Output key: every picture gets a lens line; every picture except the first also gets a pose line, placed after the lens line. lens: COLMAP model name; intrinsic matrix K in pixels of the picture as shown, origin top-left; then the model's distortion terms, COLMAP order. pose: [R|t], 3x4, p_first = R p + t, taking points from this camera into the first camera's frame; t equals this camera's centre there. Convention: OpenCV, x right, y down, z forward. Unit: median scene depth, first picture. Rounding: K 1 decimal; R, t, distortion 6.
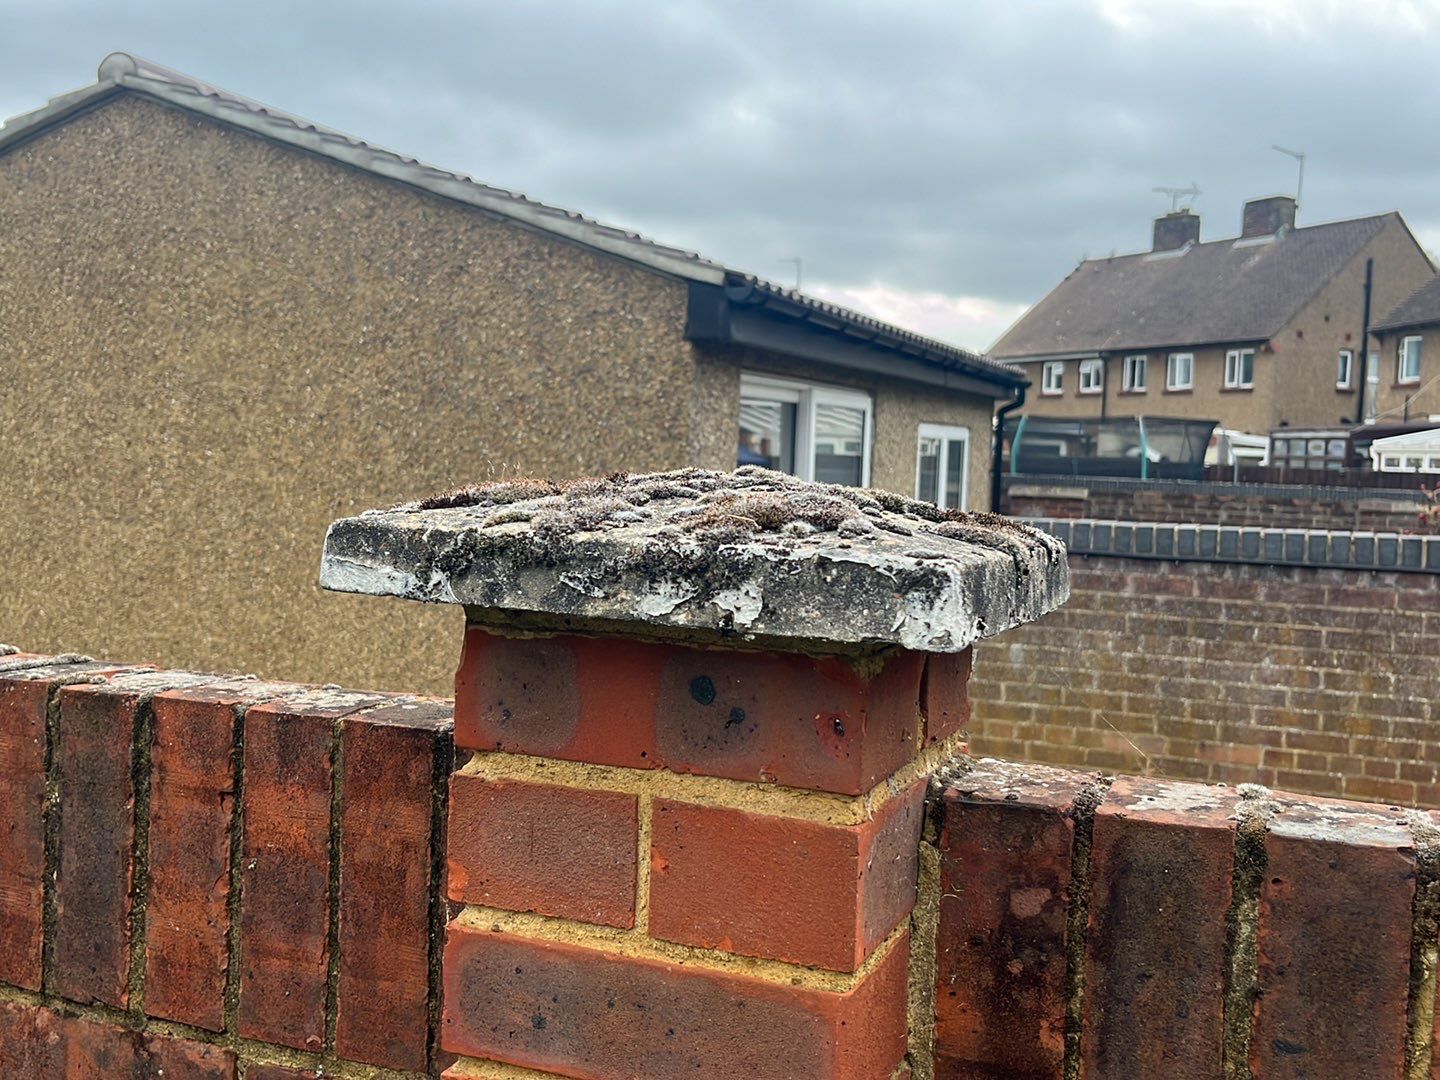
lens RADIAL K [[1404.0, 0, 720.0], [0, 1404.0, 540.0], [0, 0, 1]] dist [0.058355, -0.095549]
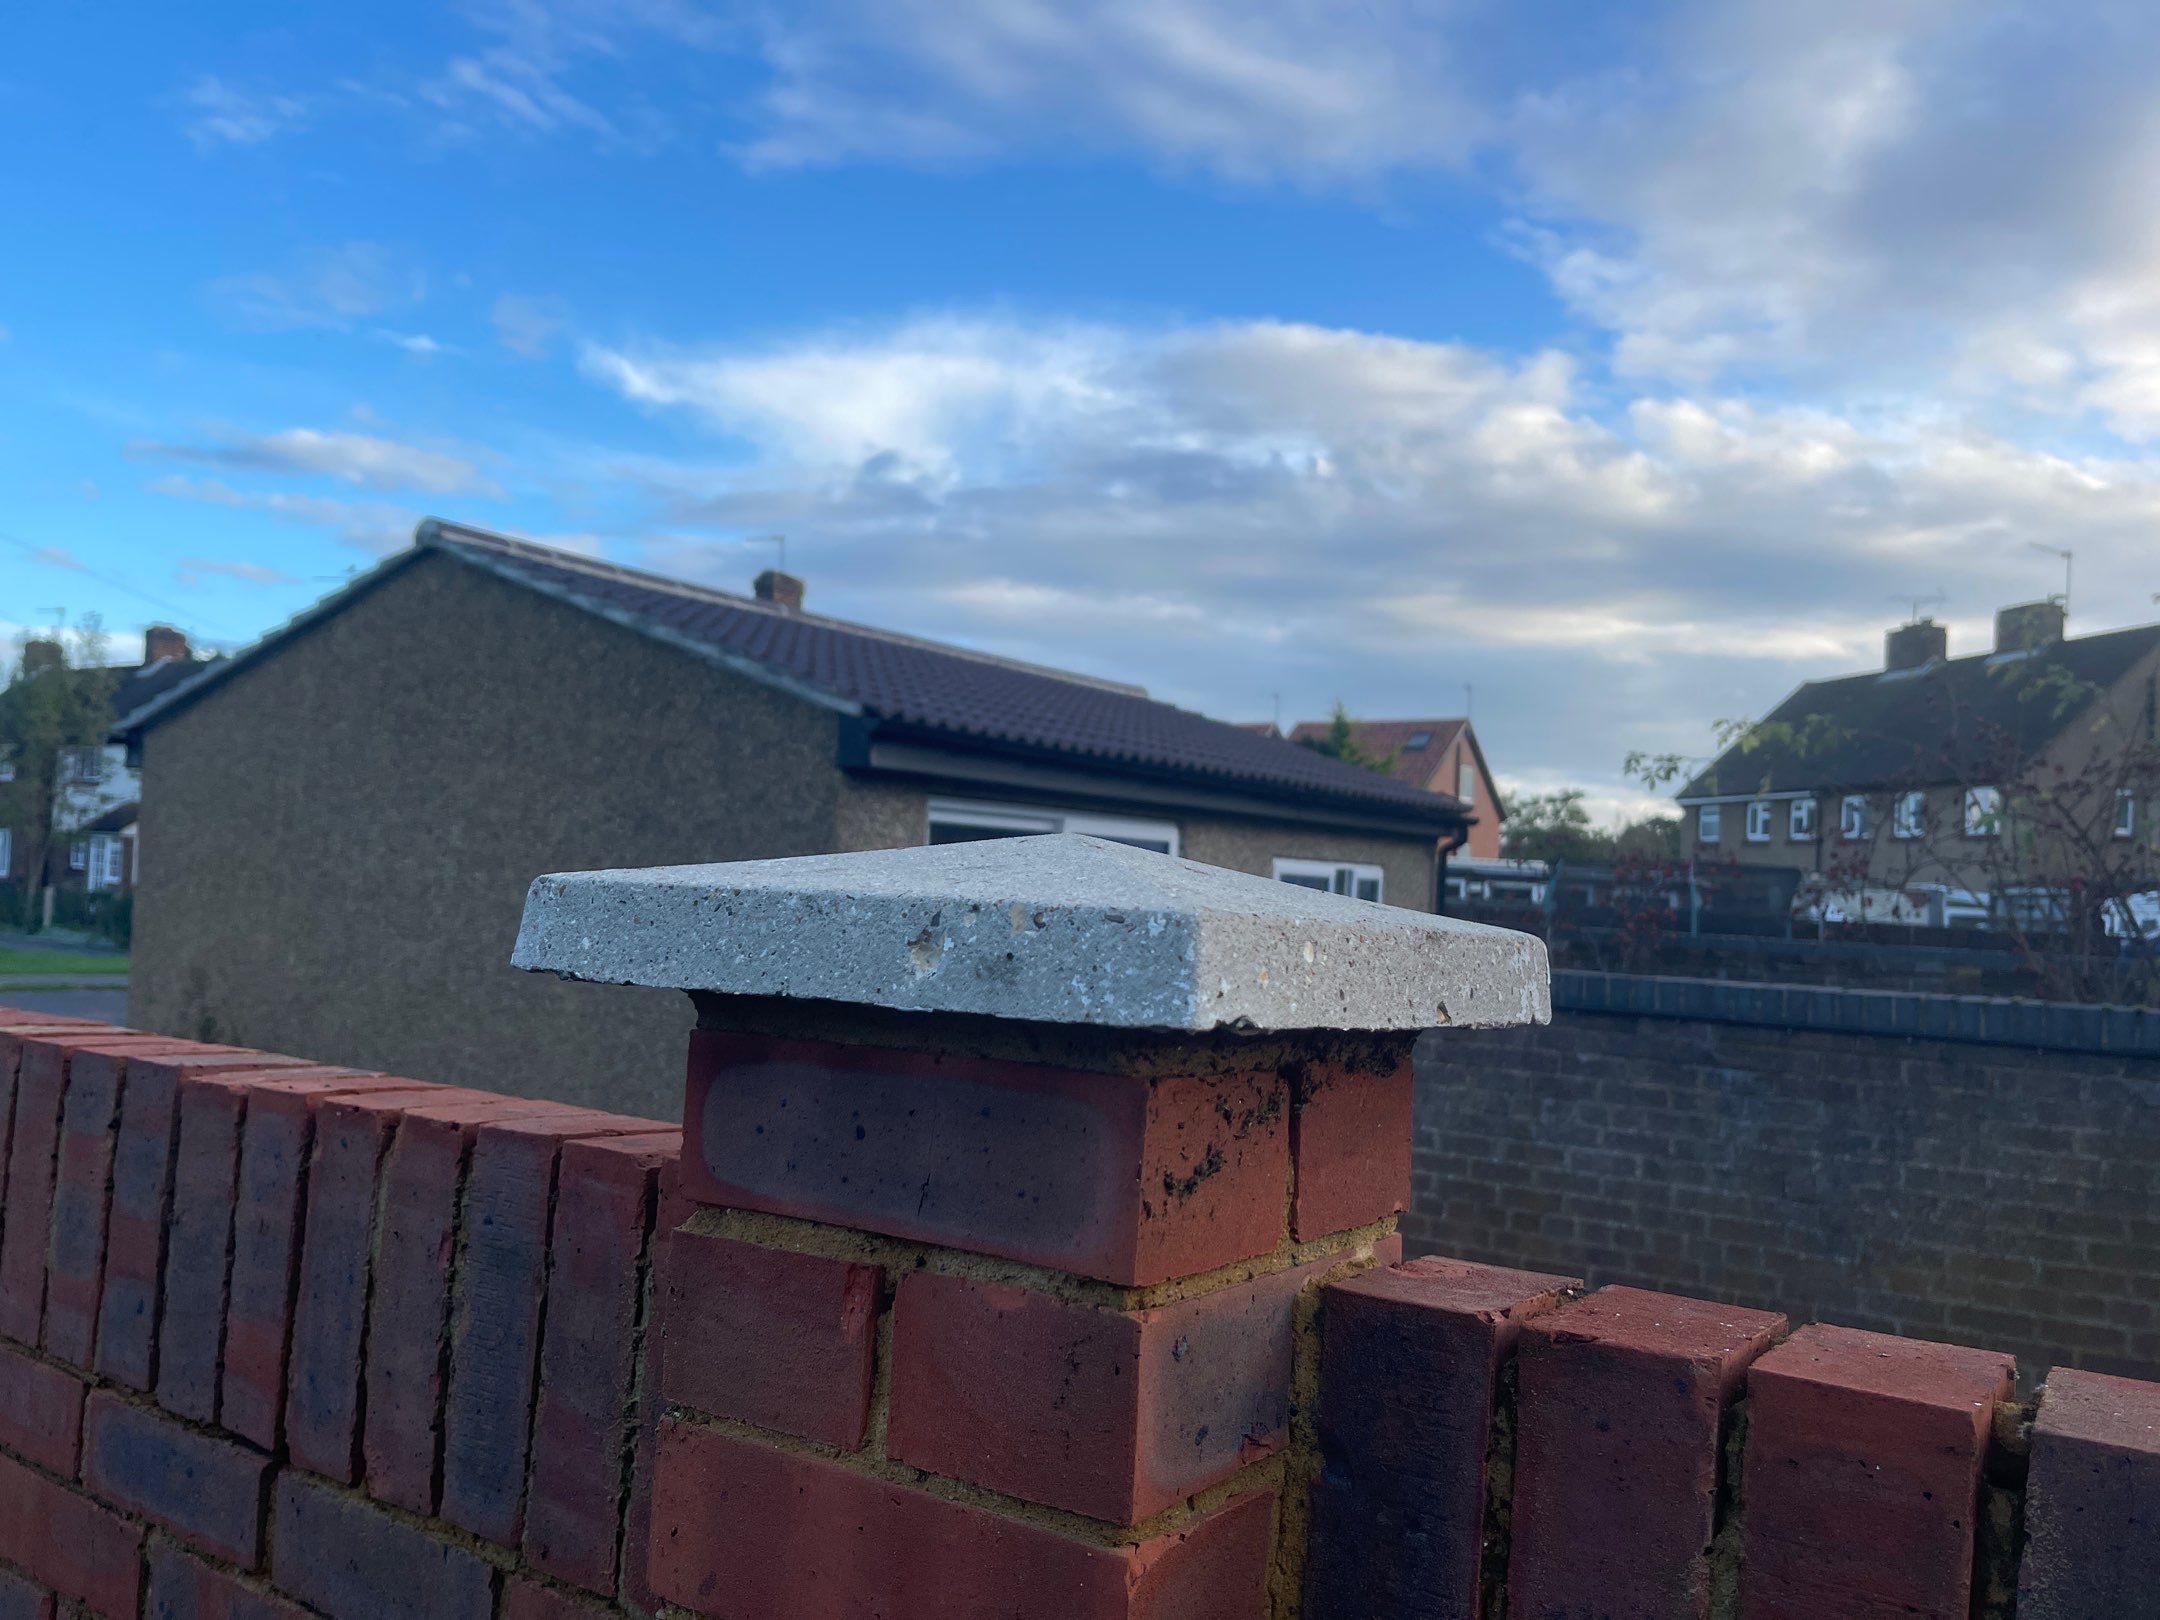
lens RADIAL K [[1612.2, 0, 1080.0], [0, 1612.2, 810.0], [0, 0, 1]] dist [0.061276, -0.081067]
pose [[0.977960, 0.002228, -0.208781, 0.347315], [-0.027542, 0.992582, -0.118415, 0.023352], [0.206968, 0.121555, 0.970767, -0.114165]]
